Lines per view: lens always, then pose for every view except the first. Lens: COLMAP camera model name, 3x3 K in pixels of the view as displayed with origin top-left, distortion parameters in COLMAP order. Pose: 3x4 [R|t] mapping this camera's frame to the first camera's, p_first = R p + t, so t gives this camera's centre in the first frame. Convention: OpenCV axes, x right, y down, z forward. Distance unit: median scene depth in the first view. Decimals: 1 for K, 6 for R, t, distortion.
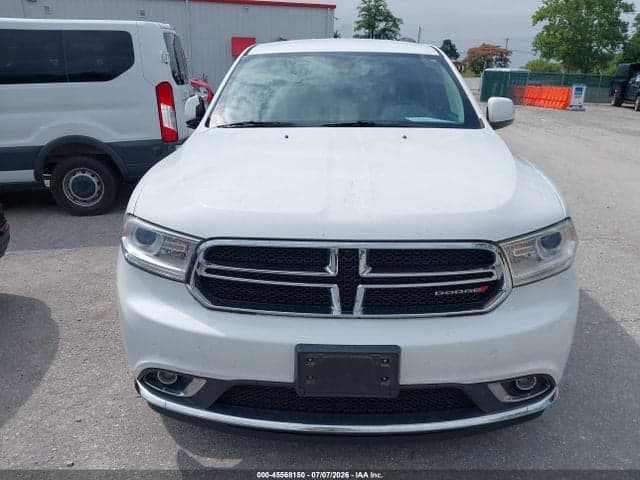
lens RADIAL K [[505.1, 0, 327.2], [0, 505.1, 227.2], [0, 0, 1]] dist [0.003508, 0.000899]
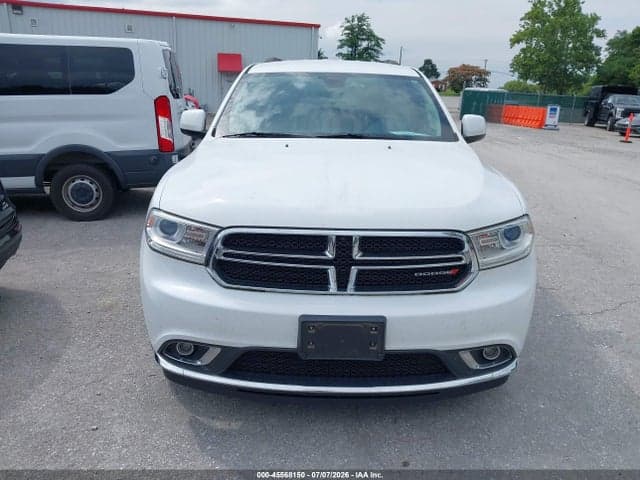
lens RADIAL K [[504.3, 0, 321.4], [0, 504.3, 221.8], [0, 0, 1]] dist [0.023755, -0.038977]
pose [[0.999622, 0.011169, 0.025130, -0.025155], [-0.010150, 0.999135, -0.040318, 0.034289], [-0.025558, 0.040048, 0.998871, -0.122910]]
